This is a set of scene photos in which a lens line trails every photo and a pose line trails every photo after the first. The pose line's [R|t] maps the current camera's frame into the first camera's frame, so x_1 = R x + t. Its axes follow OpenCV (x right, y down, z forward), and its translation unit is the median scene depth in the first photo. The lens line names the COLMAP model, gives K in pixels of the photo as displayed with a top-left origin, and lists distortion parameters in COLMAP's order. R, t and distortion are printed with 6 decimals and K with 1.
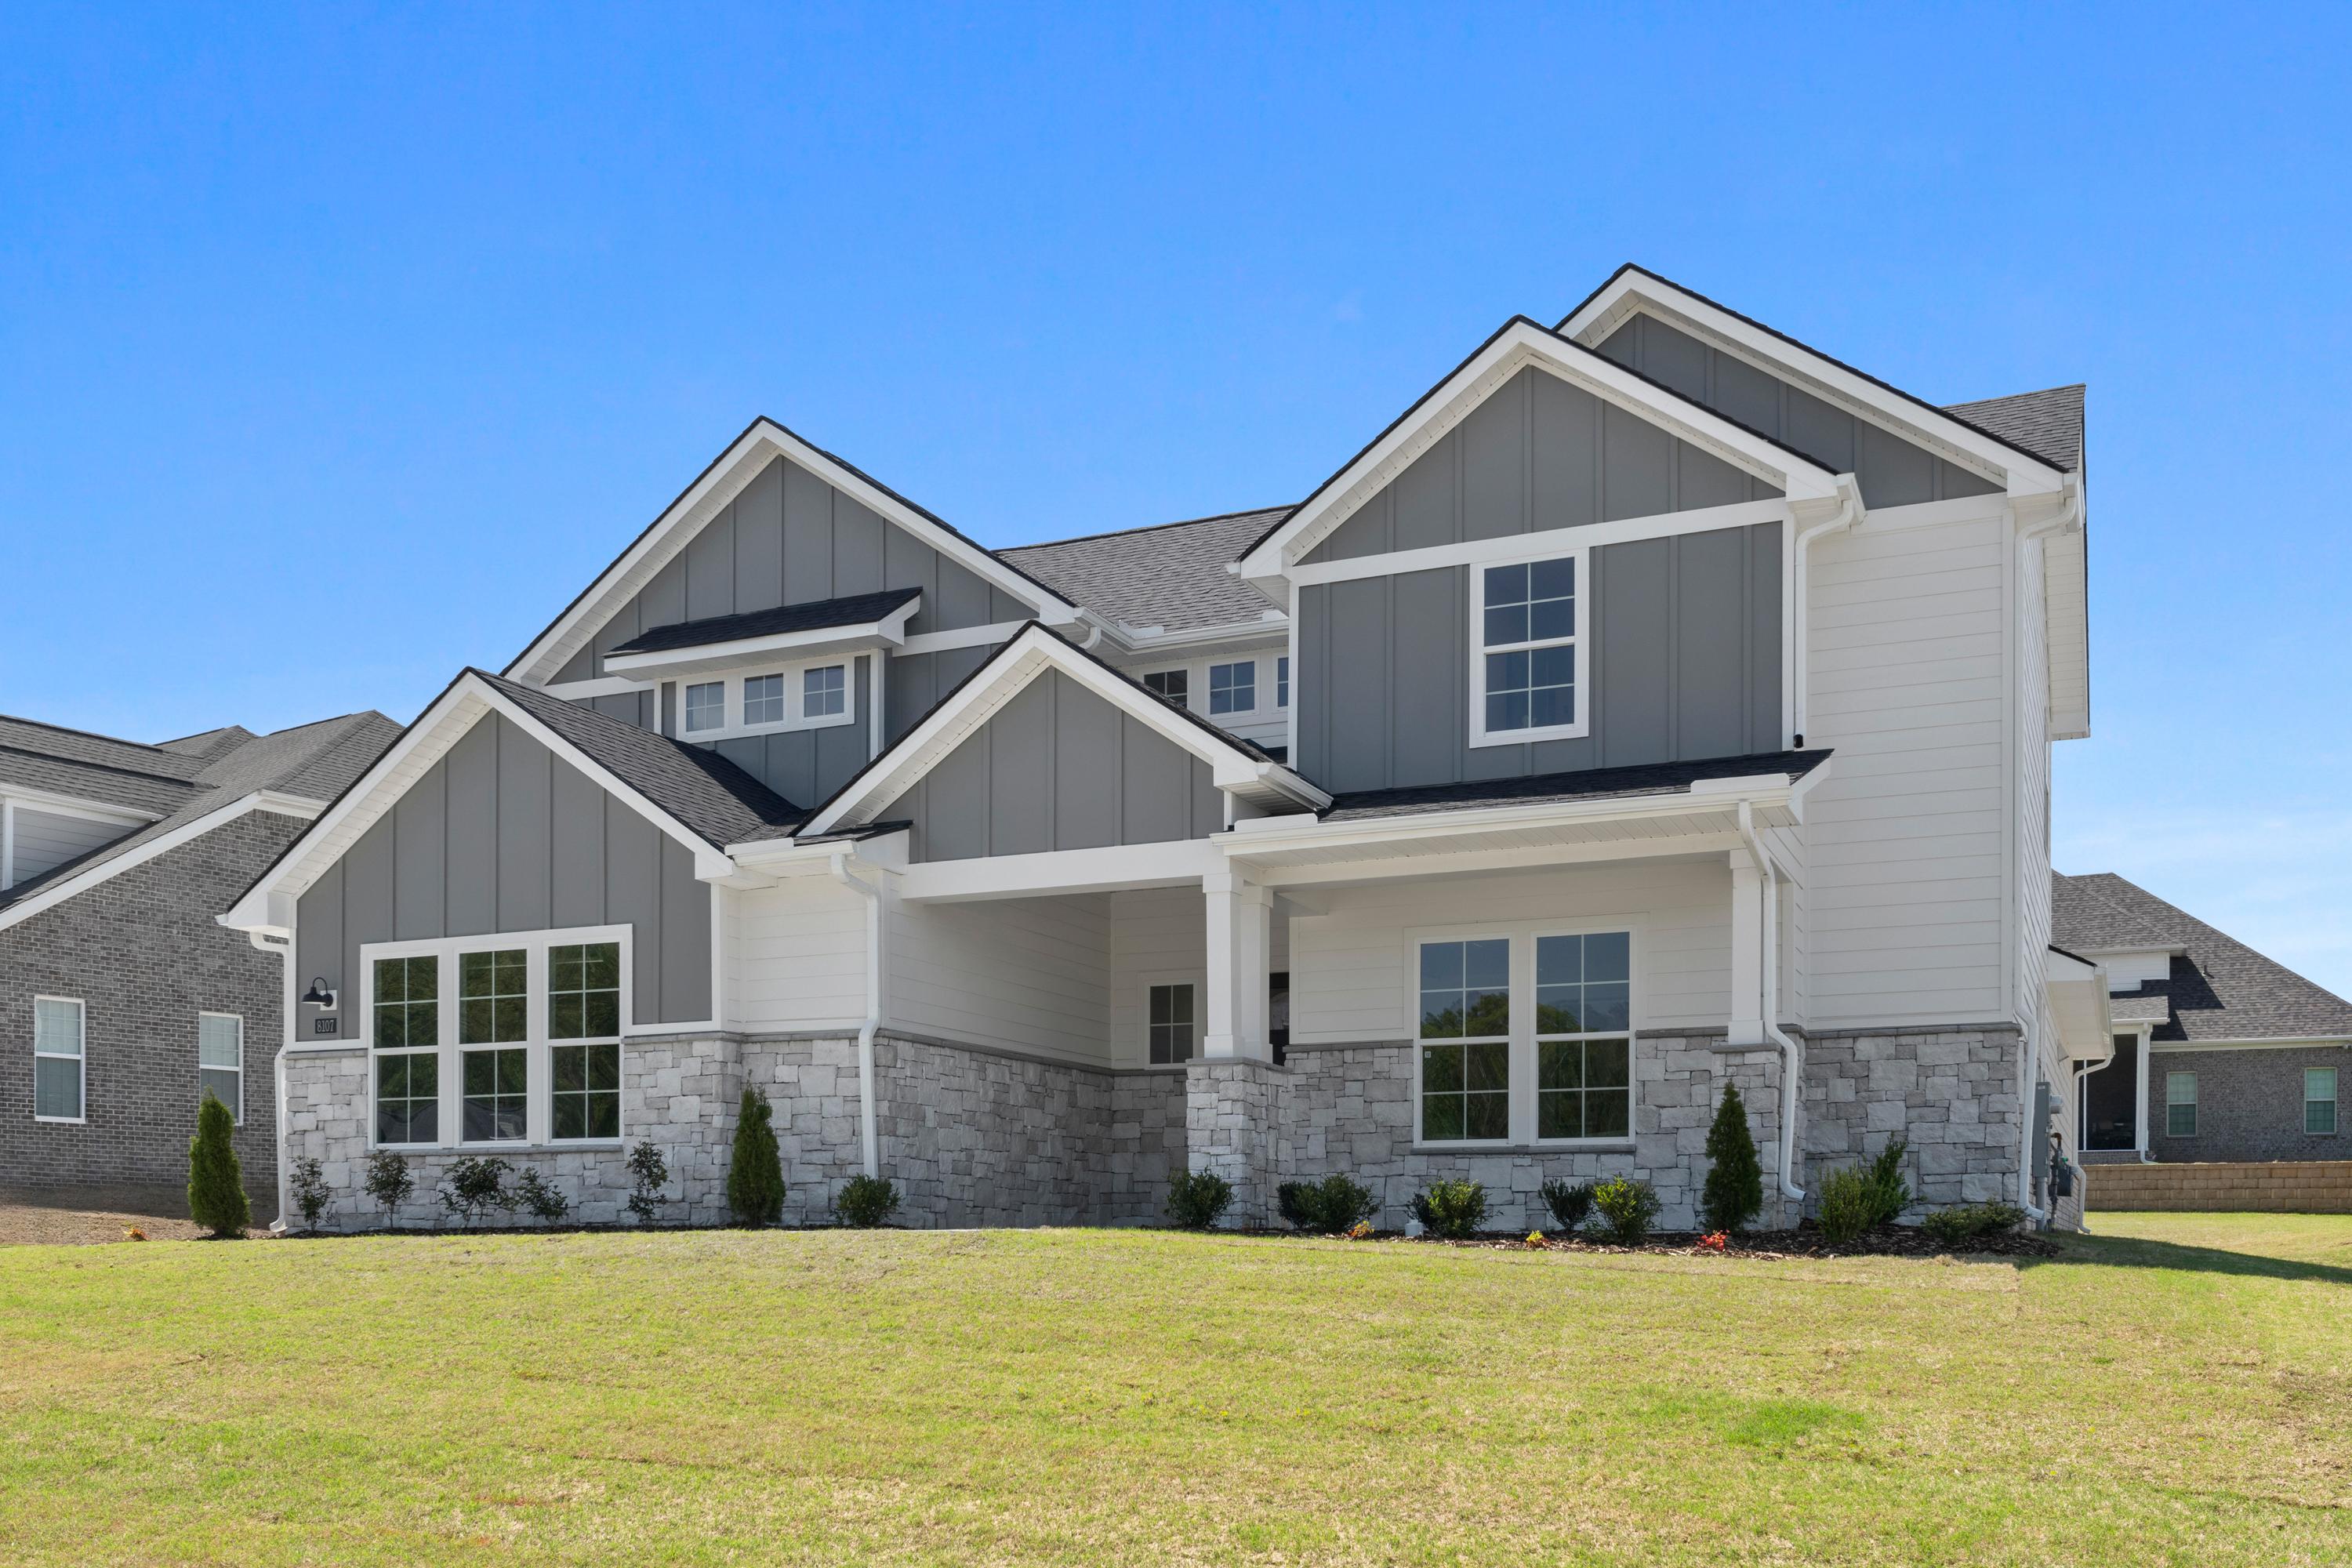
lens RADIAL K [[2052.1, 0, 1179.4], [0, 2052.1, 1268.9], [0, 0, 1]] dist [0.000302, 0.003084]
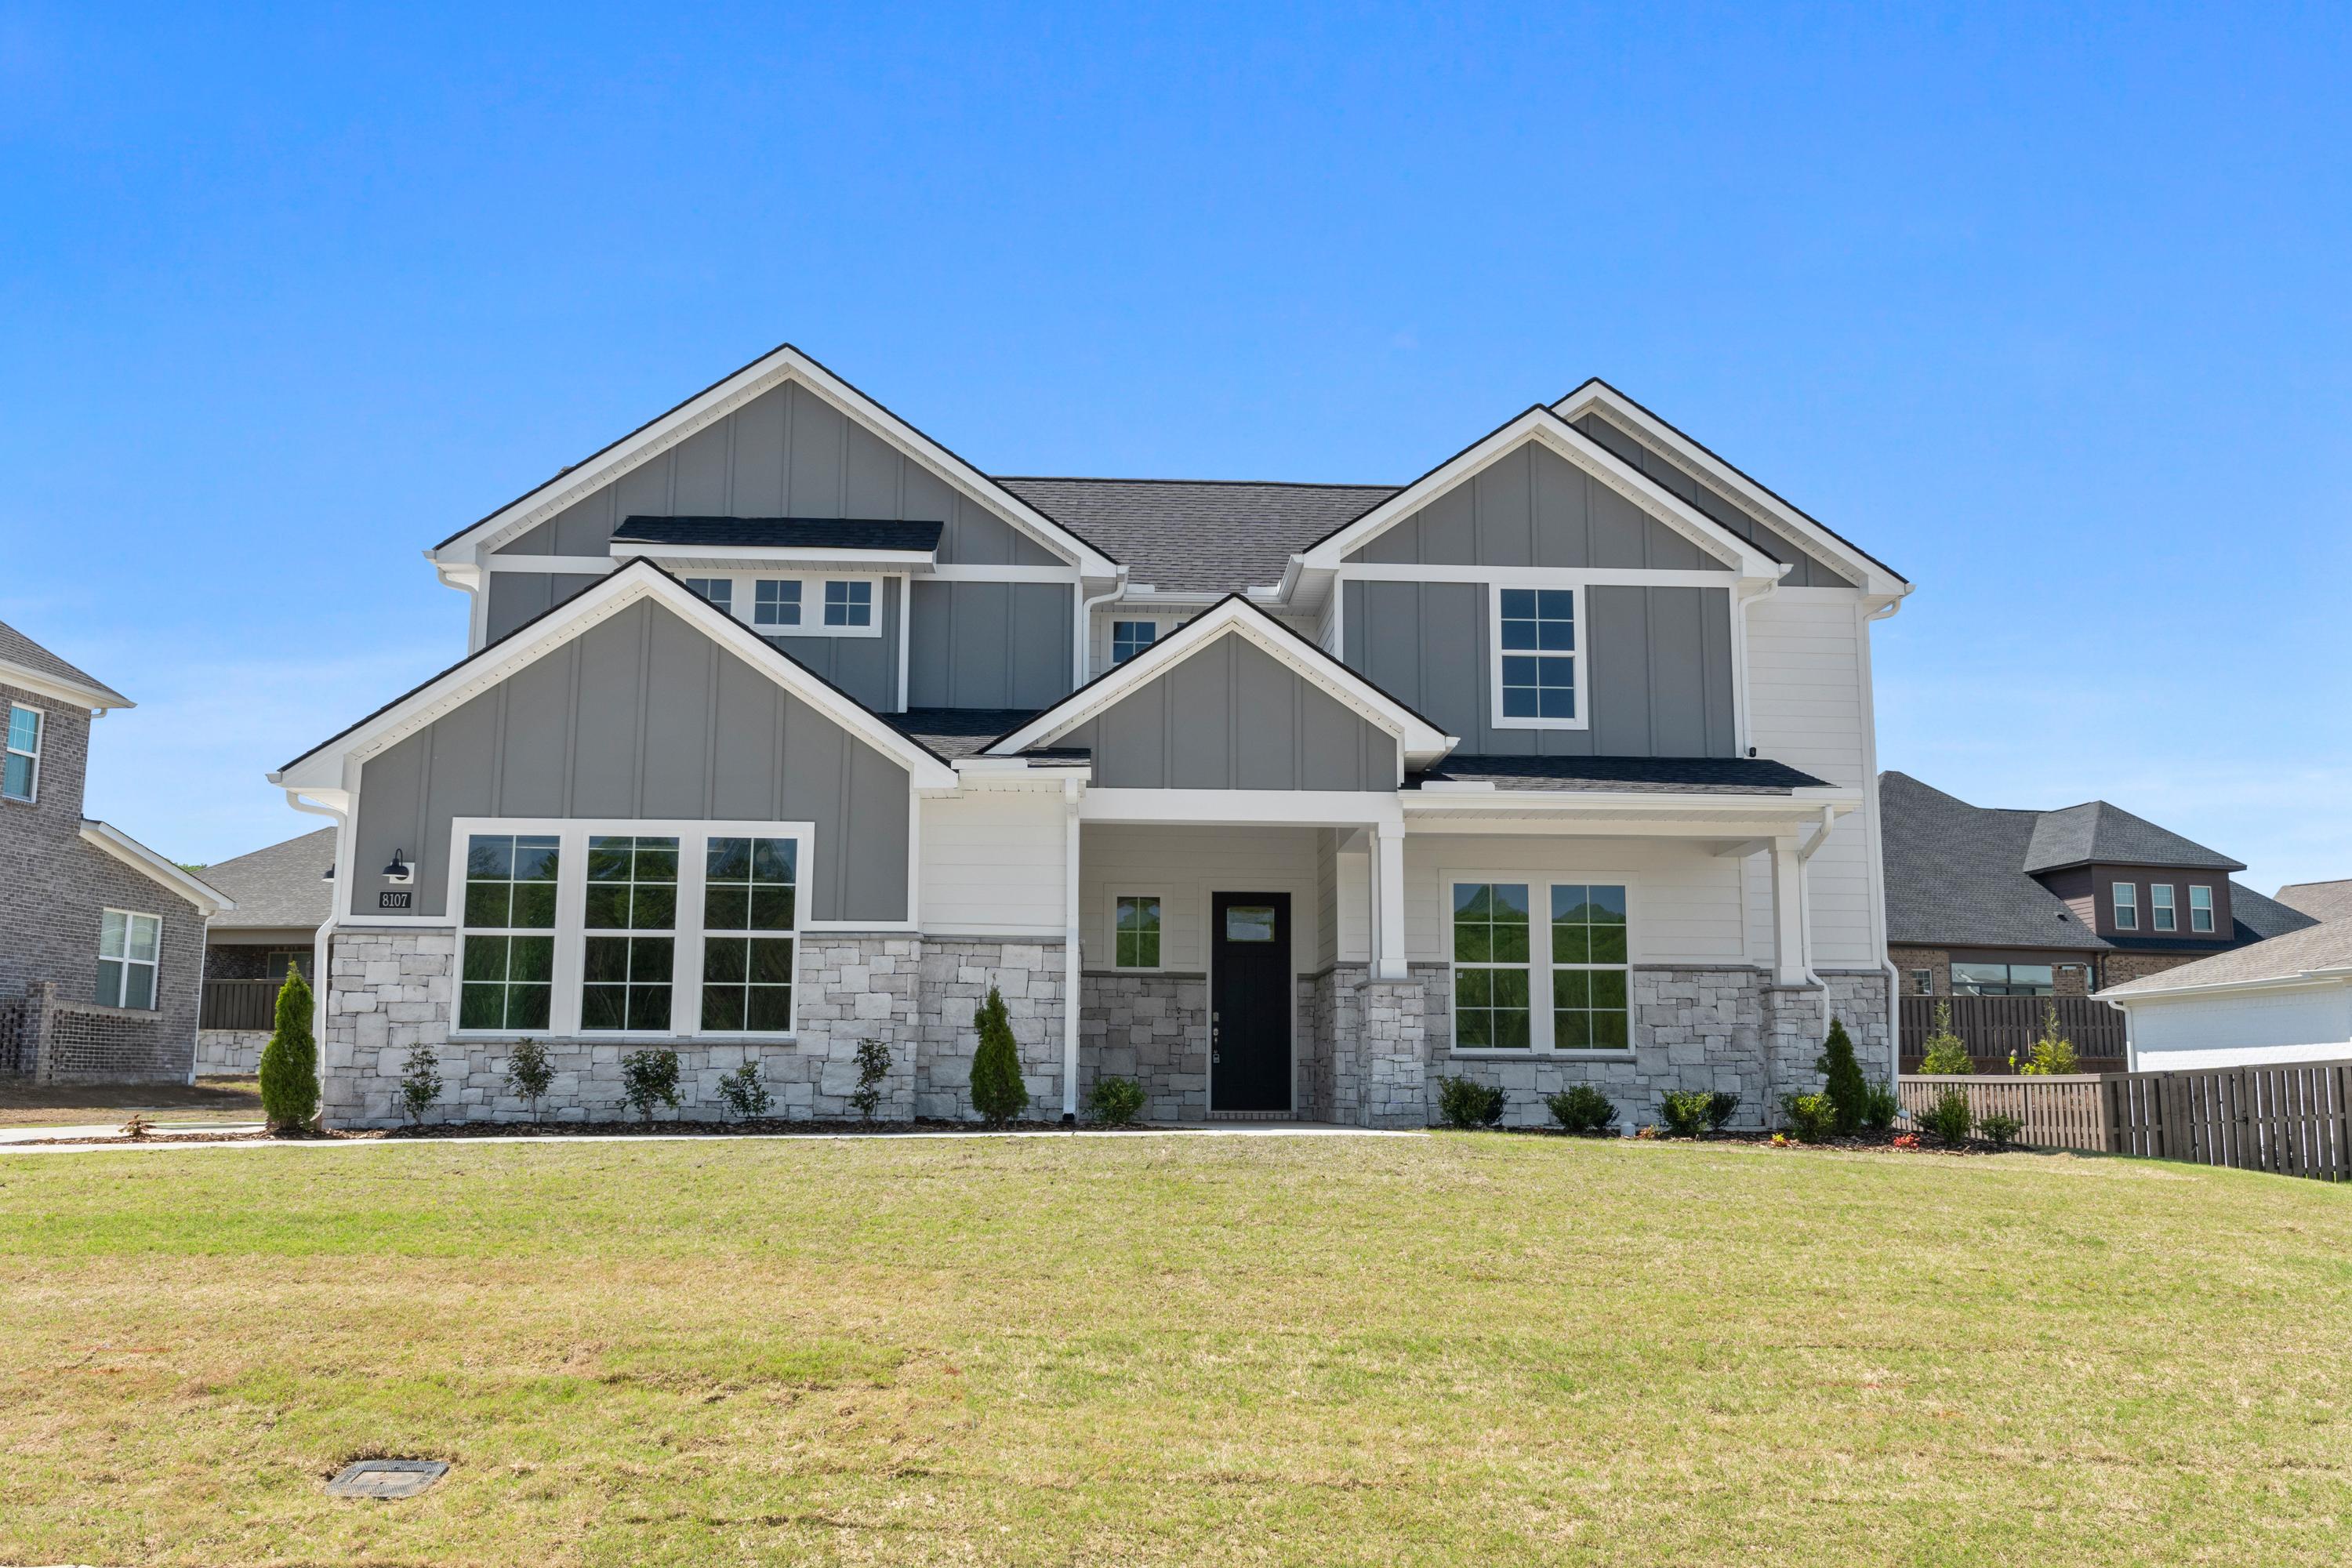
lens RADIAL K [[1968.4, 0, 1179.0], [0, 1968.4, 819.9], [0, 0, 1]] dist [-0.001841, -0.000384]
pose [[0.890965, 0.068310, 0.448905, -0.553550], [0.001658, 0.988123, -0.153654, -0.018435], [-0.454069, 0.137645, 0.880270, 0.053780]]
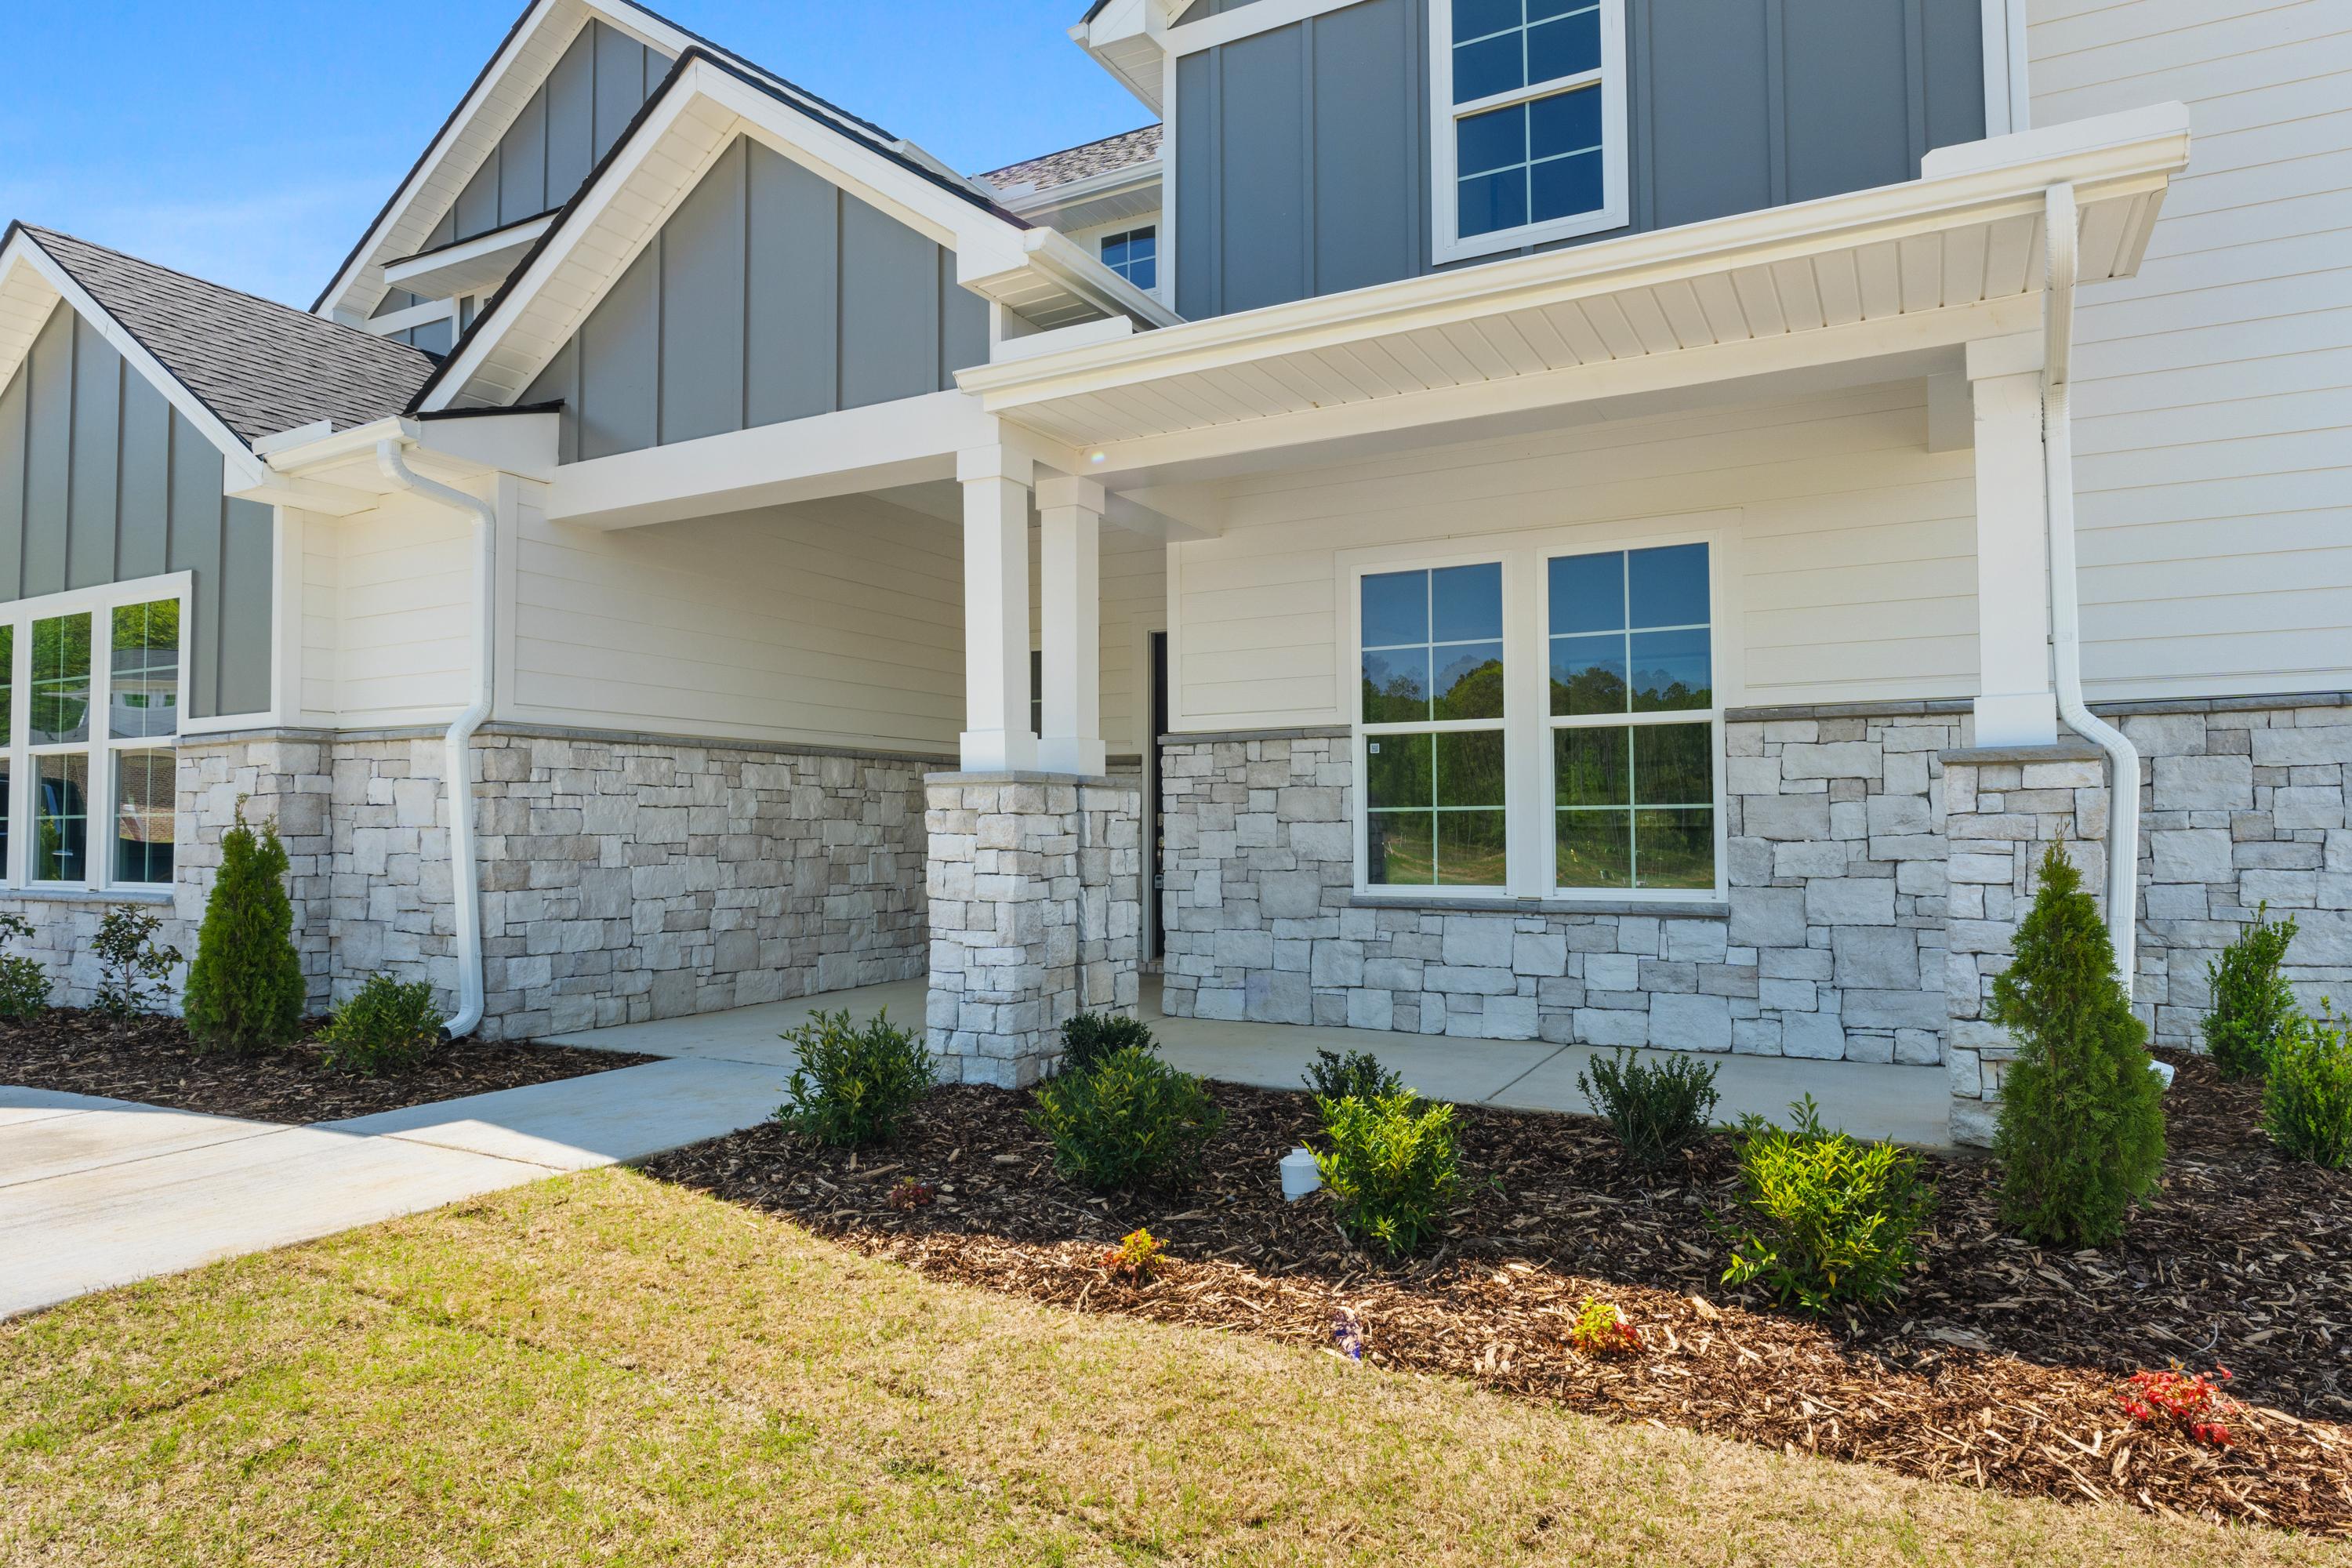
lens RADIAL K [[1382.0, 0, 1176.0], [0, 1382.0, 784.0], [0, 0, 1]] dist [-0.006563, -0.000859]
pose [[0.997502, -0.009895, -0.069948, 0.090969], [0.006623, 0.998880, -0.046857, -0.075042], [0.070334, 0.046277, 0.996450, 0.580220]]
